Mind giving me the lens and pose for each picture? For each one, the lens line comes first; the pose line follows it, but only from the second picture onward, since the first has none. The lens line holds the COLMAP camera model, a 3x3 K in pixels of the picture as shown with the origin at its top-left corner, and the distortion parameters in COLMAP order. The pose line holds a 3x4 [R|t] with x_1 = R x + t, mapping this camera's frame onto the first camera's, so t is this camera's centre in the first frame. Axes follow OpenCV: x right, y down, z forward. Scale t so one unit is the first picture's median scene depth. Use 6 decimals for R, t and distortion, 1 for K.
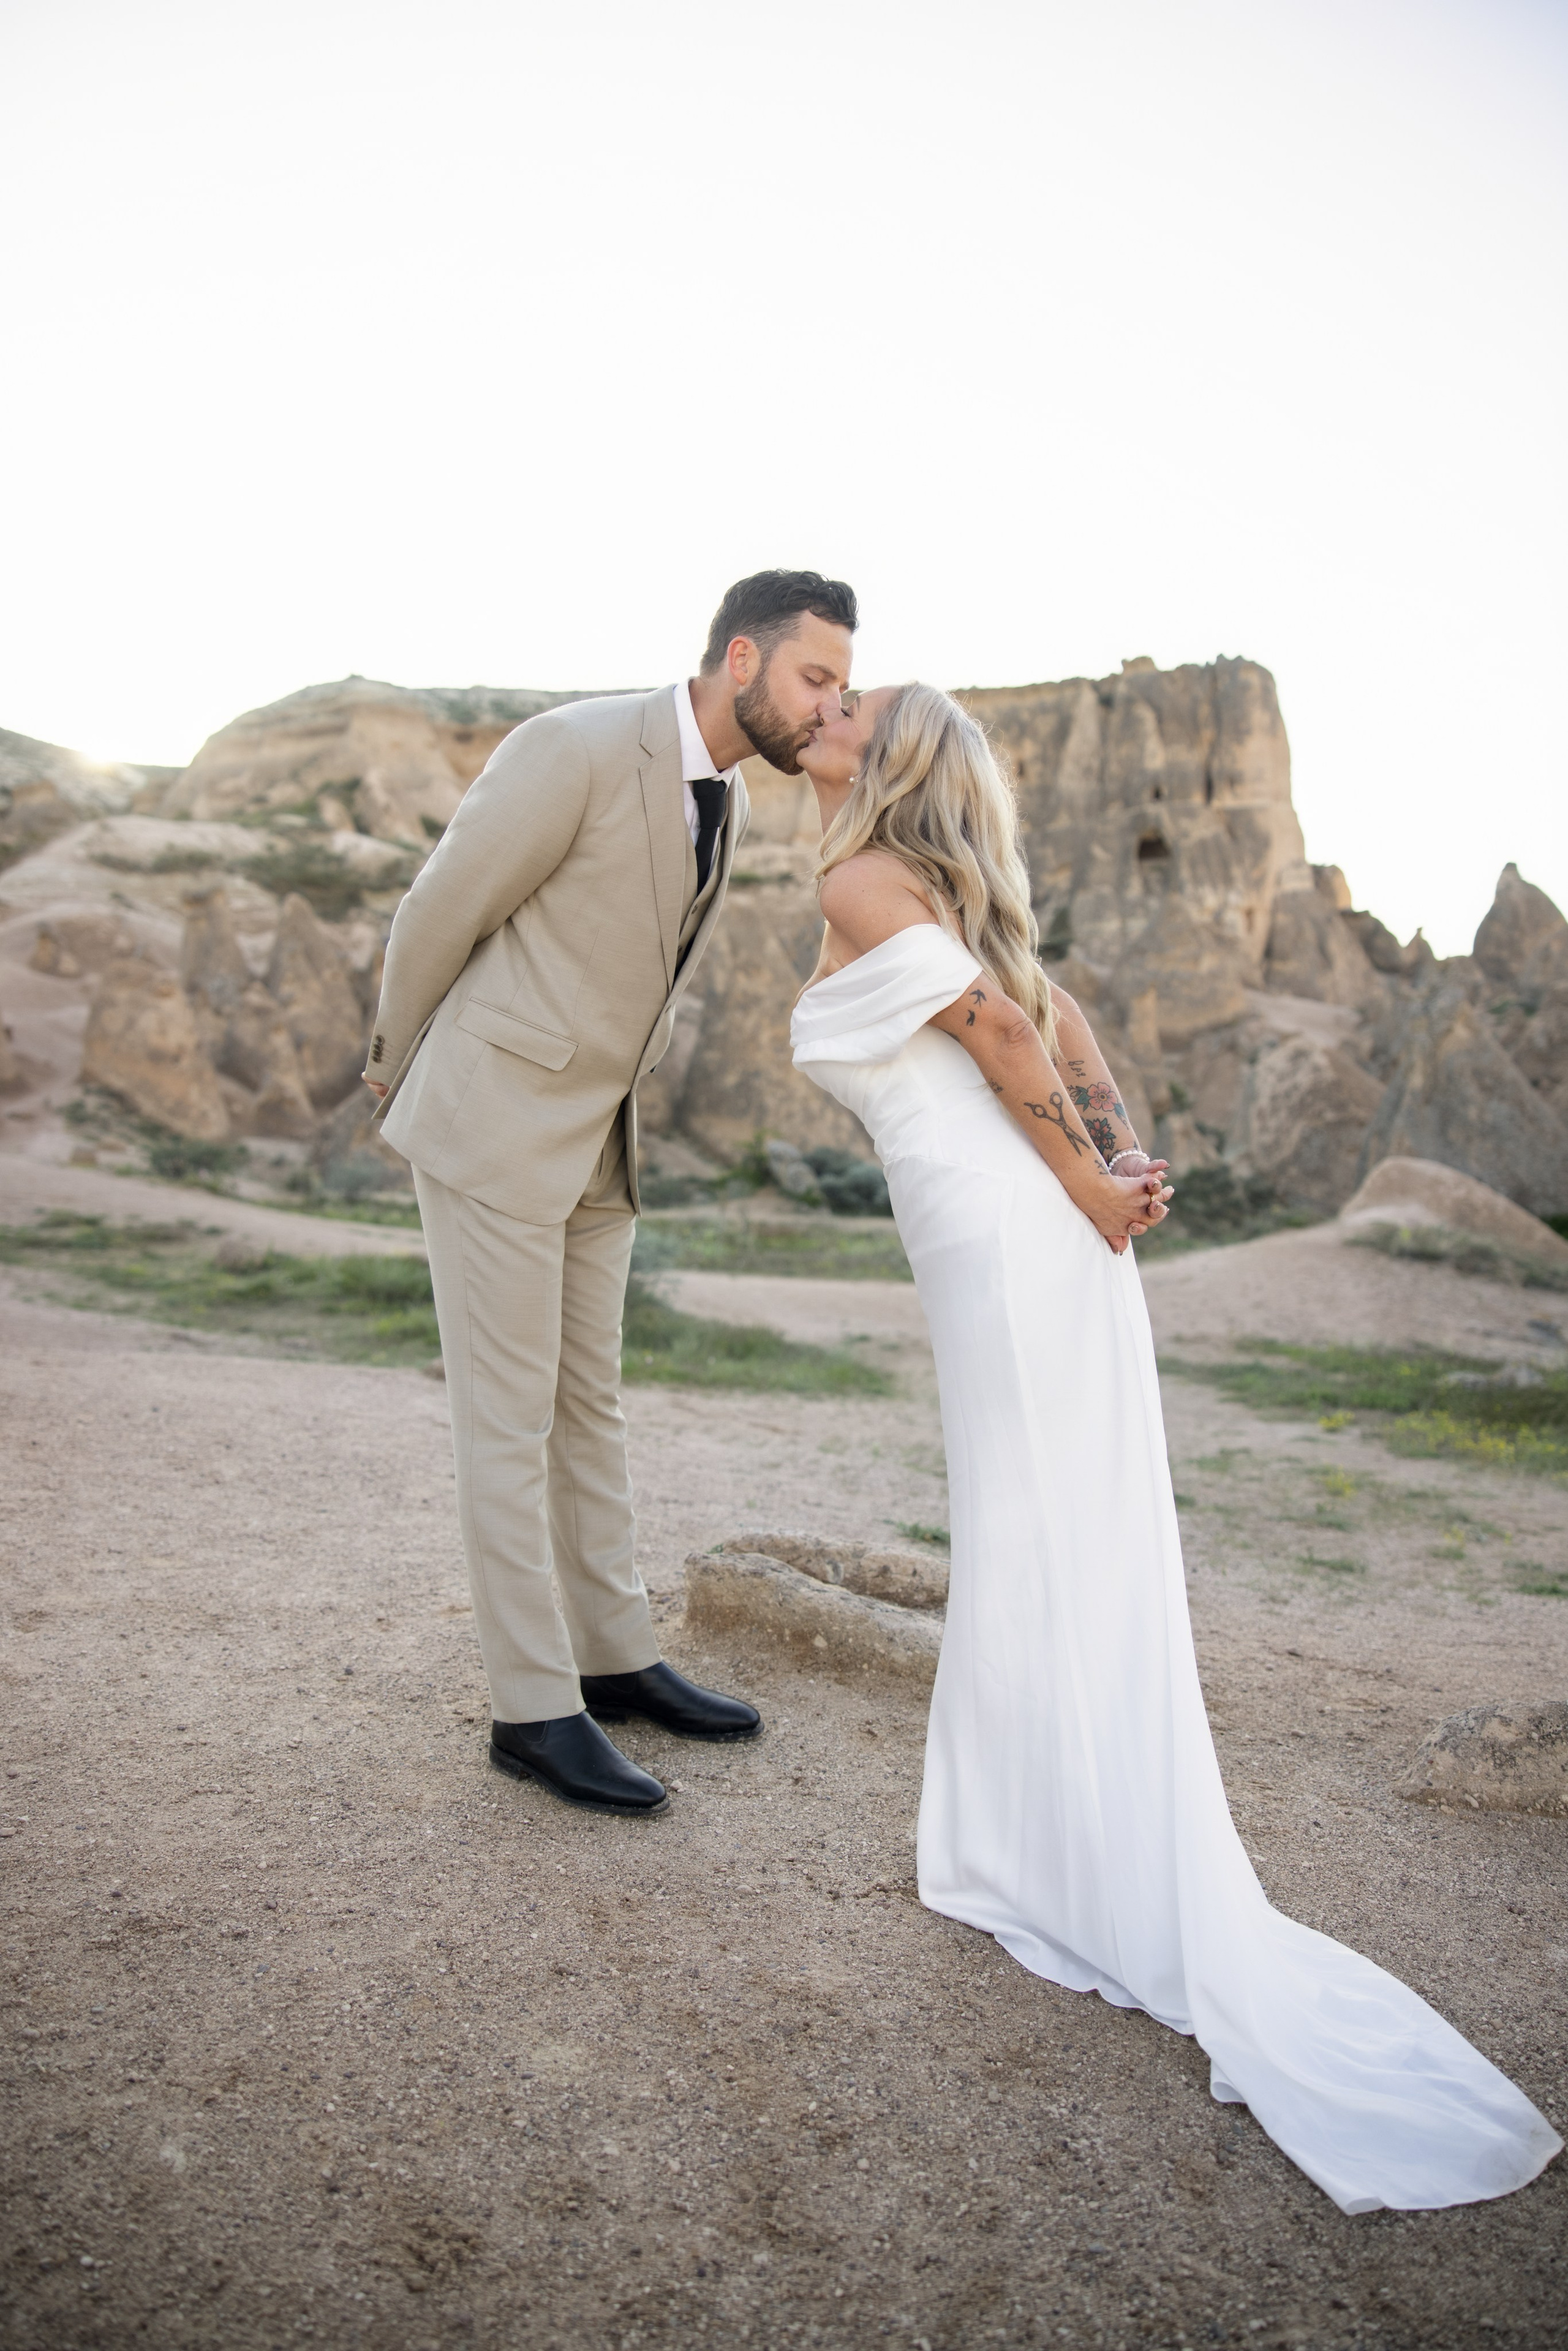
lens RADIAL K [[1846.4, 0, 772.1], [0, 1846.4, 1180.9], [0, 0, 1]] dist [-0.002626, 0.016728]
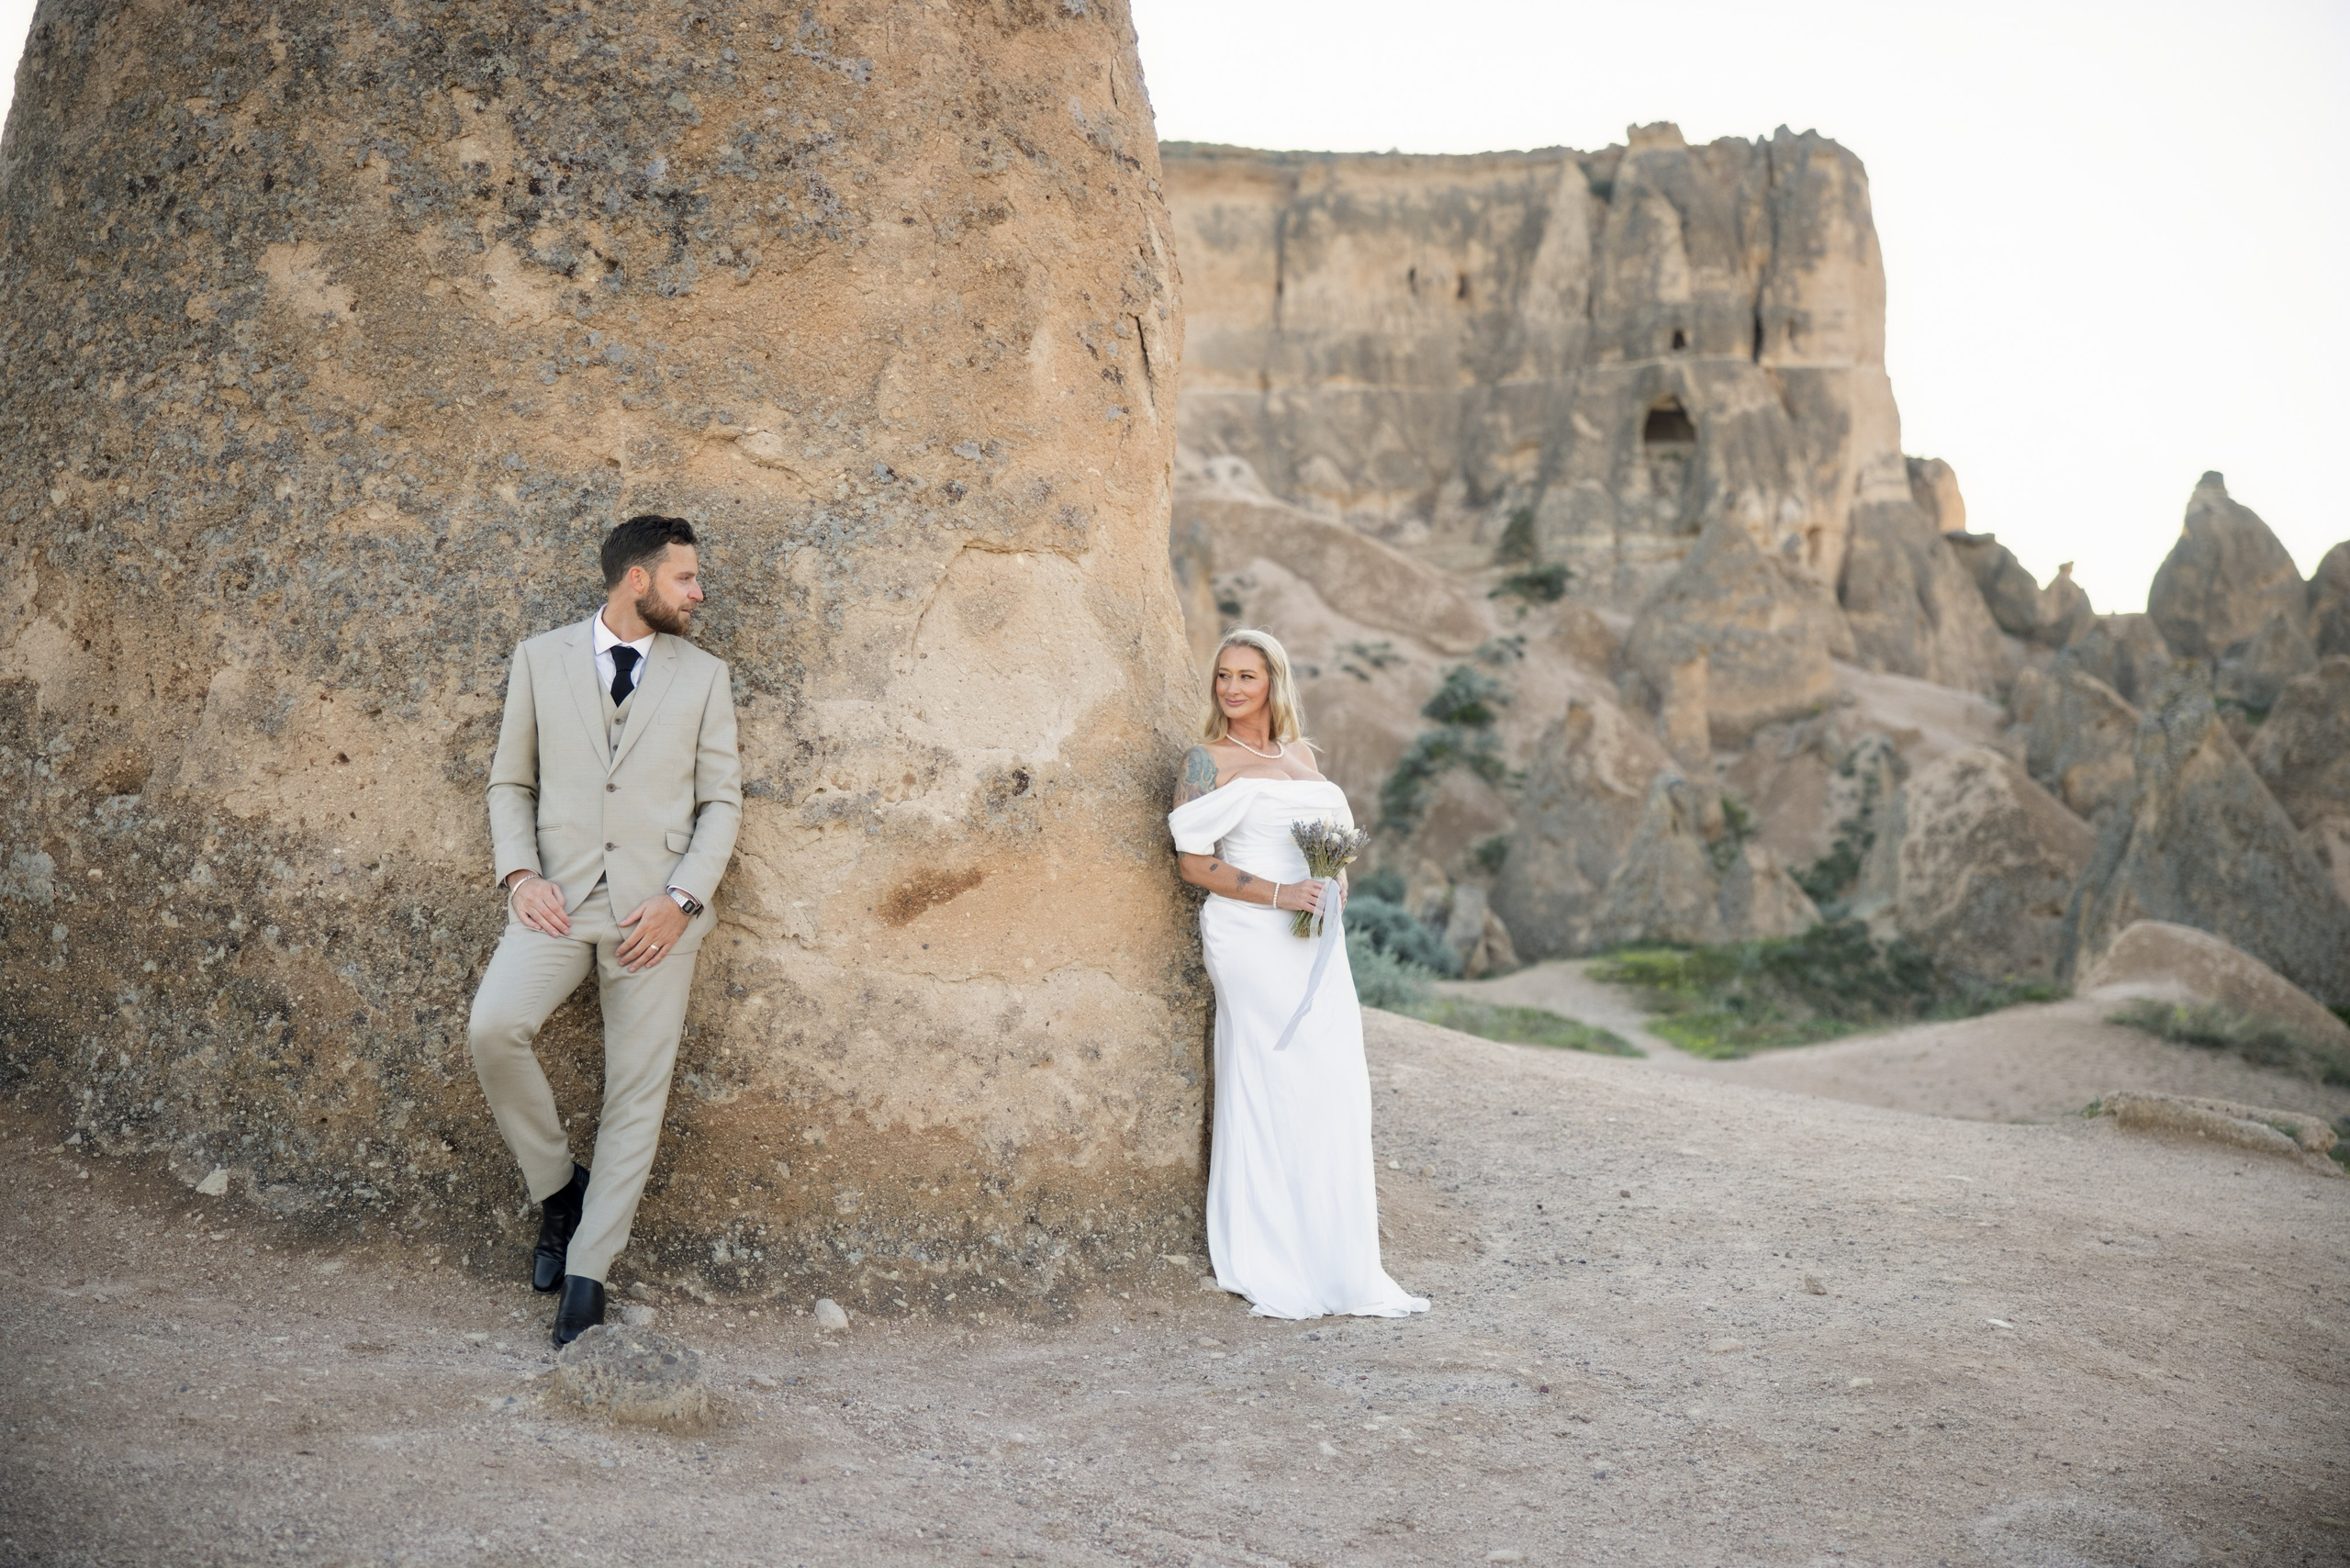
lens RADIAL K [[3067.3, 0, 1183.7], [0, 3067.3, 795.1], [0, 0, 1]] dist [0.024565, 0.000000]
pose [[0.996714, 0.047912, 0.065317, -0.047174], [-0.045119, 0.998031, -0.043580, 0.002940], [-0.067276, 0.040490, 0.996912, -0.081293]]
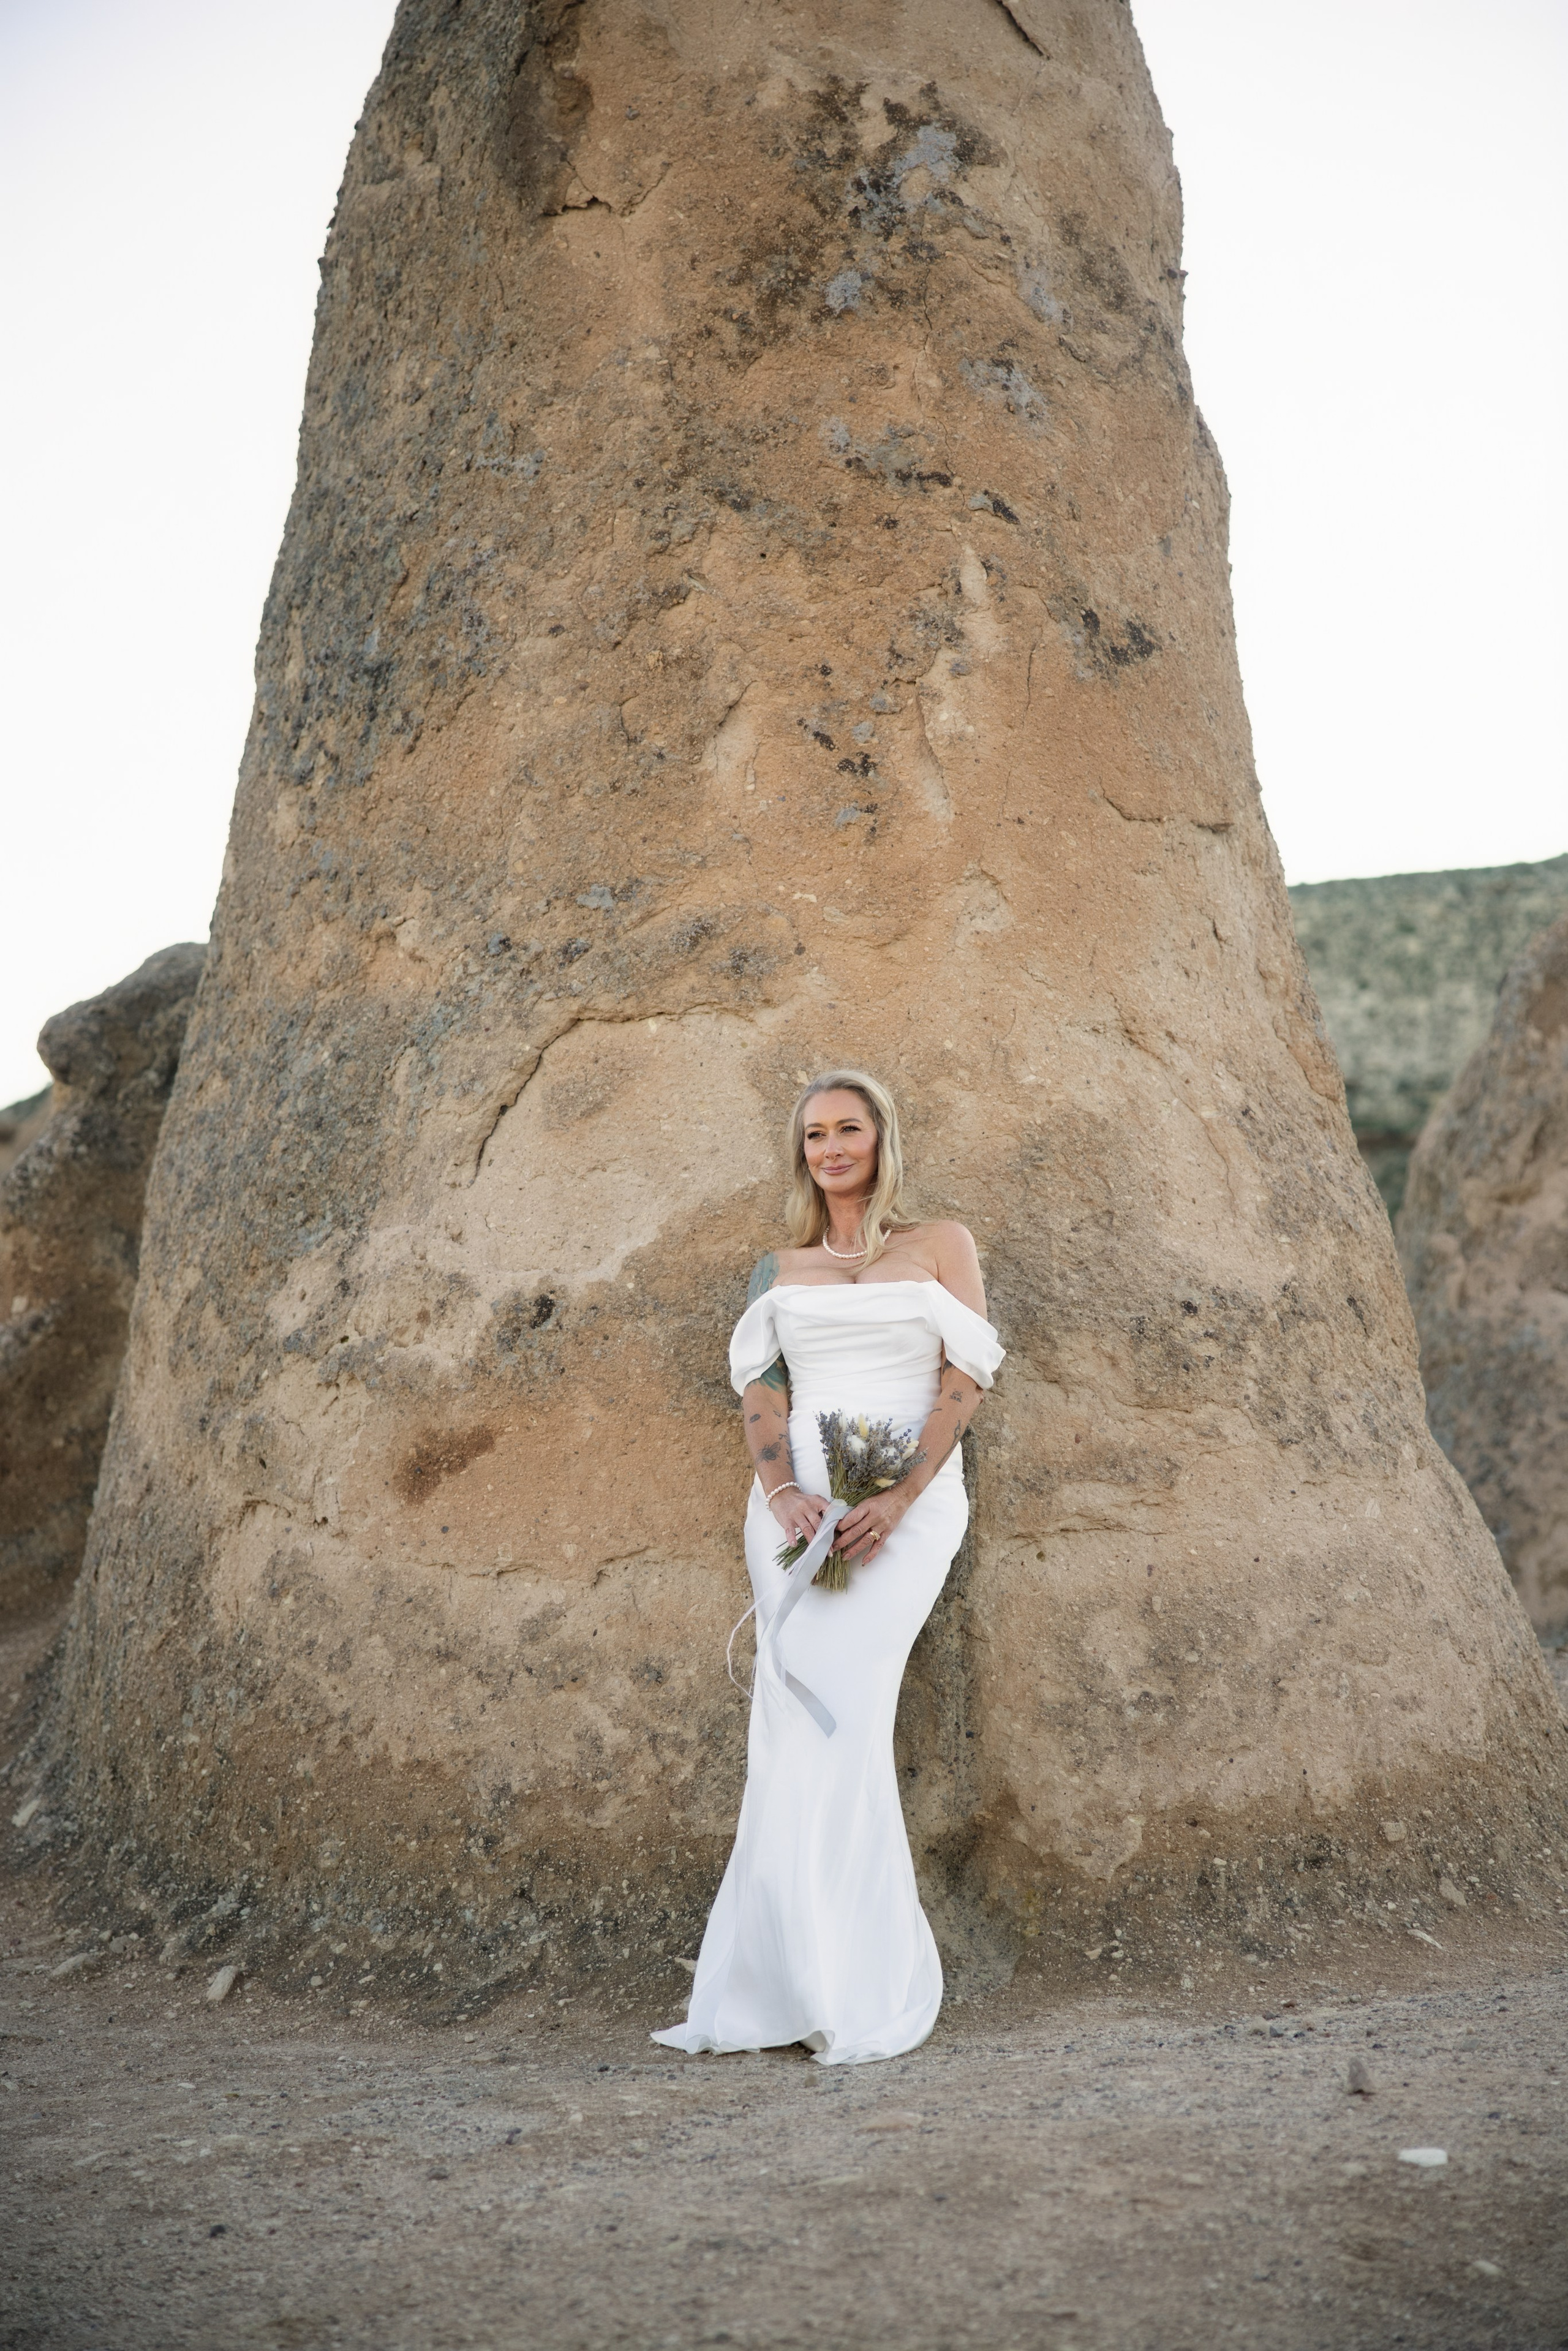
lens RADIAL K [[3694.2, 0, 784.0], [0, 3694.2, 1179.7], [0, 0, 1]] dist [0.025195, 0.000000]
pose [[0.627101, -0.066670, -0.776080, 0.665767], [-0.050459, 0.990761, -0.125885, 0.035490], [0.777302, 0.118102, 0.617943, 0.364191]]
